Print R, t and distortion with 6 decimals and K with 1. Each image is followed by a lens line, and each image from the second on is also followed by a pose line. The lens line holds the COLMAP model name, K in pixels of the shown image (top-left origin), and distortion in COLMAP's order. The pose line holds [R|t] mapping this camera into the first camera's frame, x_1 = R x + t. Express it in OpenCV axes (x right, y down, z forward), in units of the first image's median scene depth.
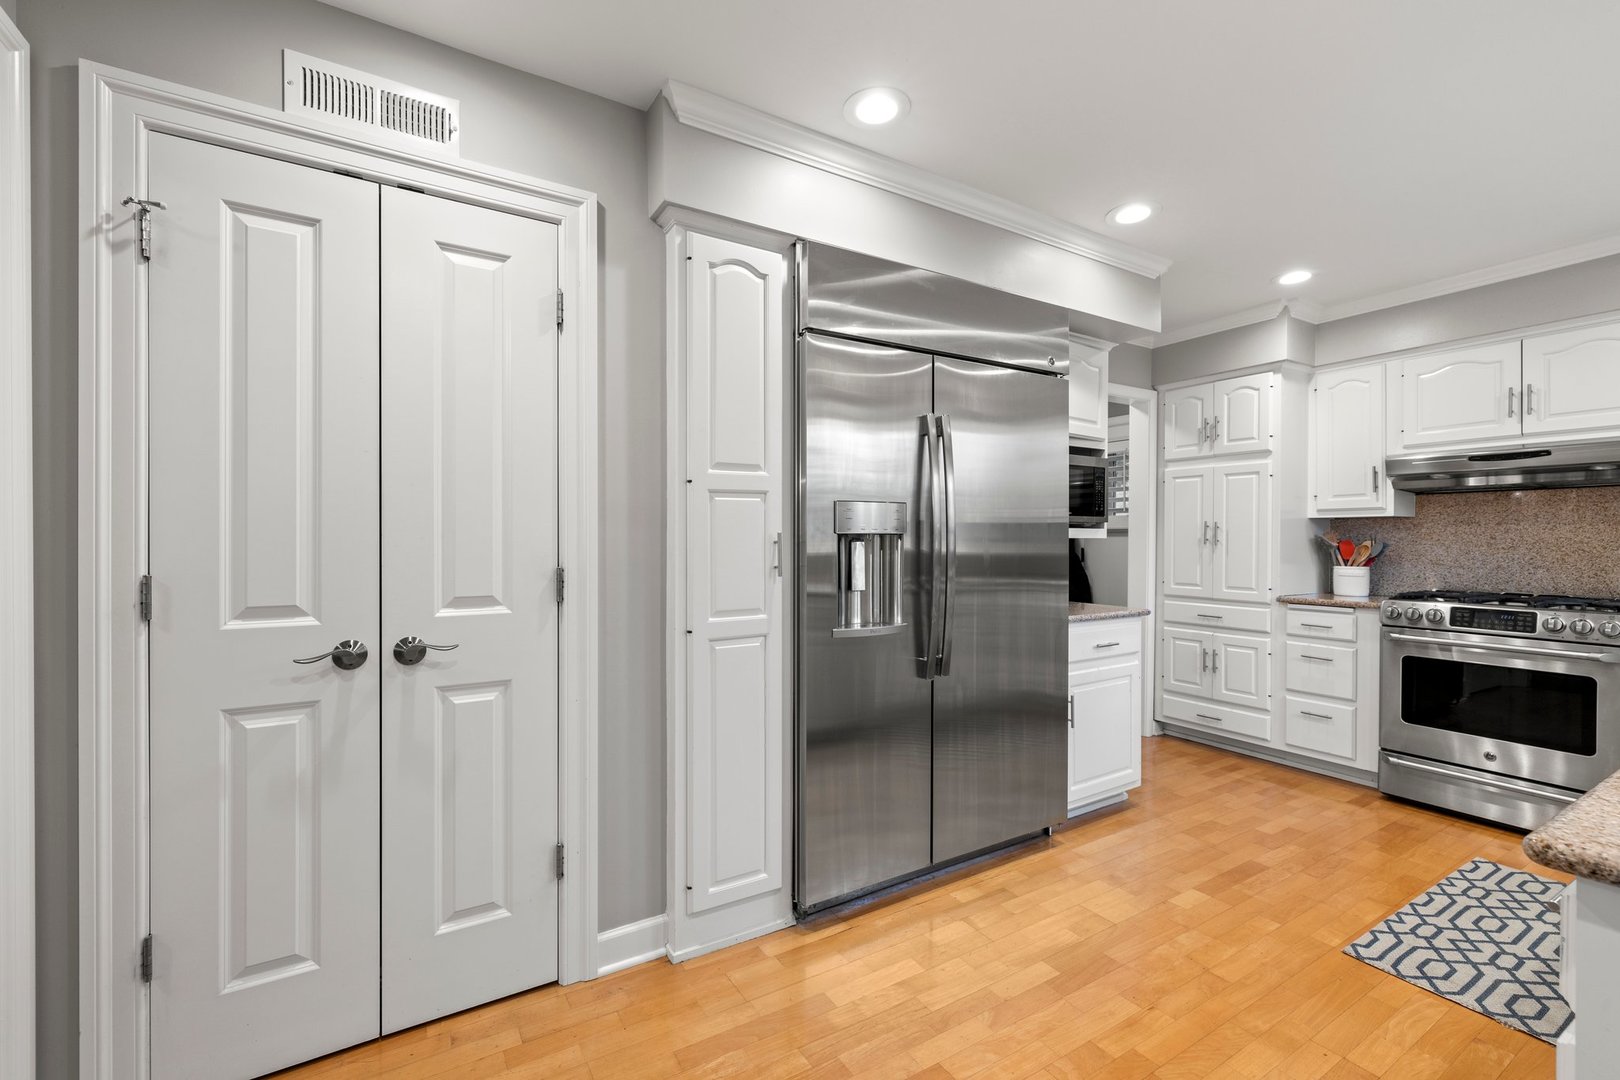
lens RADIAL K [[687.5, 0, 804.2], [0, 687.5, 544.3], [0, 0, 1]] dist [-0.001125, 0.000624]
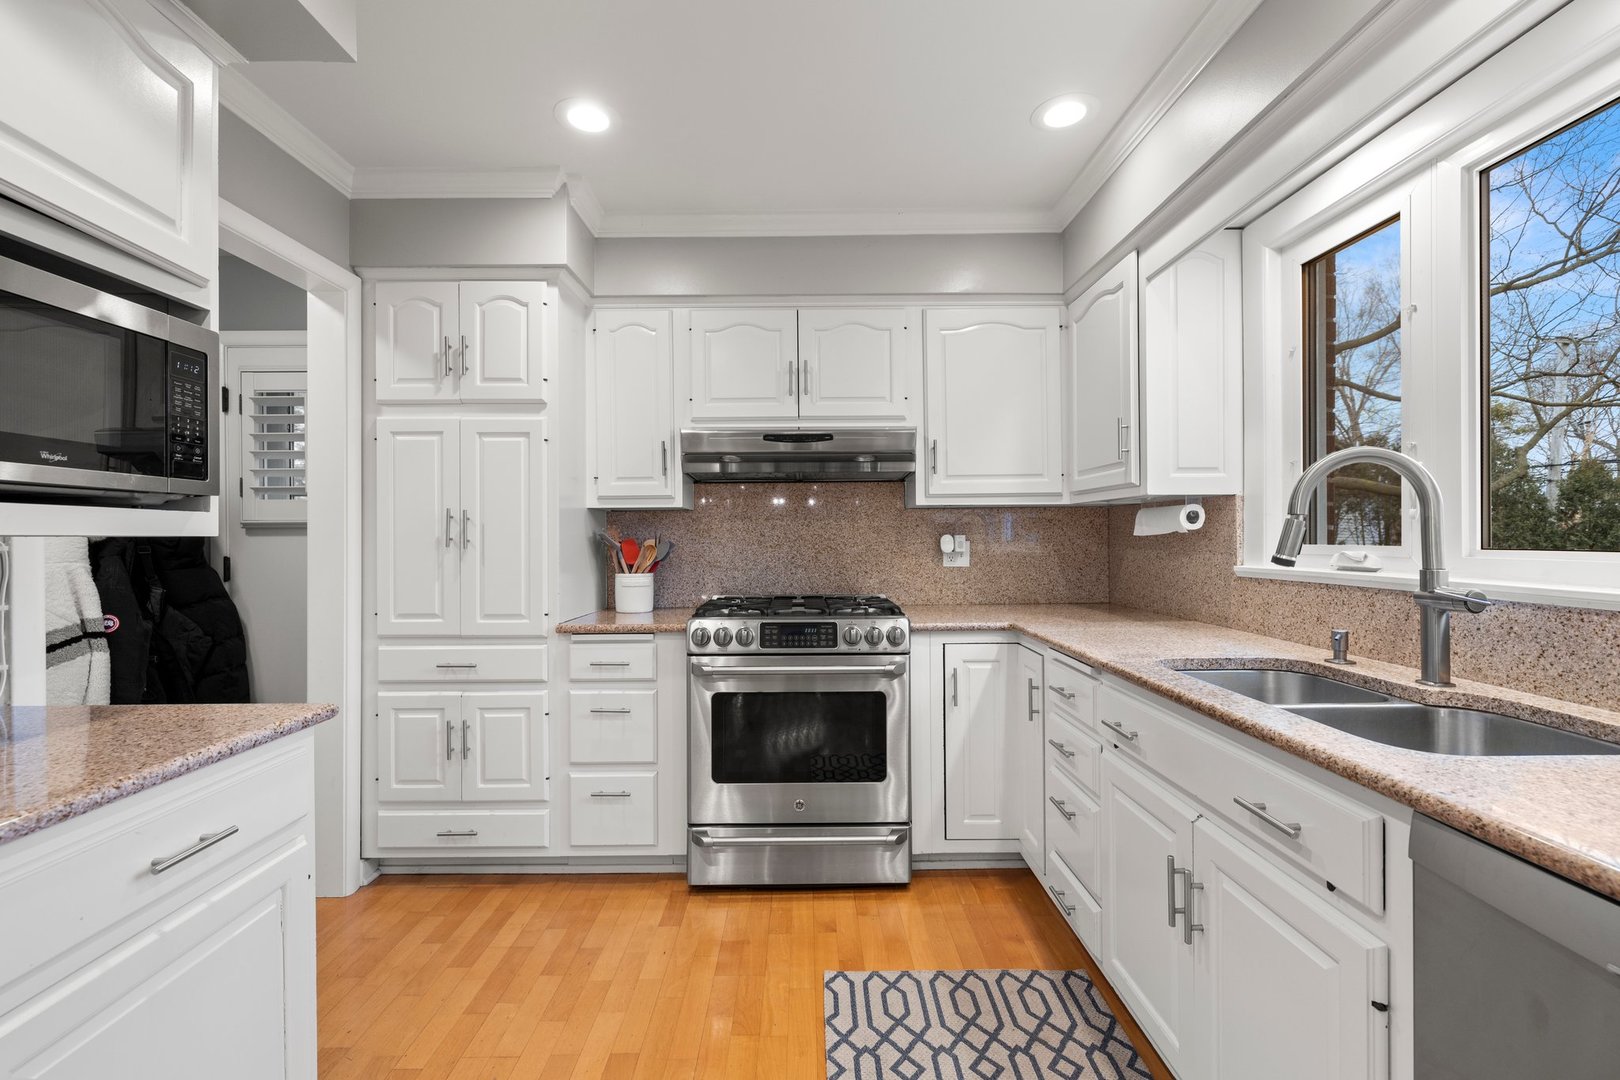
lens RADIAL K [[687.5, 0, 806.5], [0, 687.5, 536.9], [0, 0, 1]] dist [-0.001125, 0.000624]
pose [[0.514981, -0.002338, 0.857198, 0.261411], [0.014780, 0.999872, -0.006153, -0.000487], [-0.857074, 0.015838, 0.514950, 0.479515]]
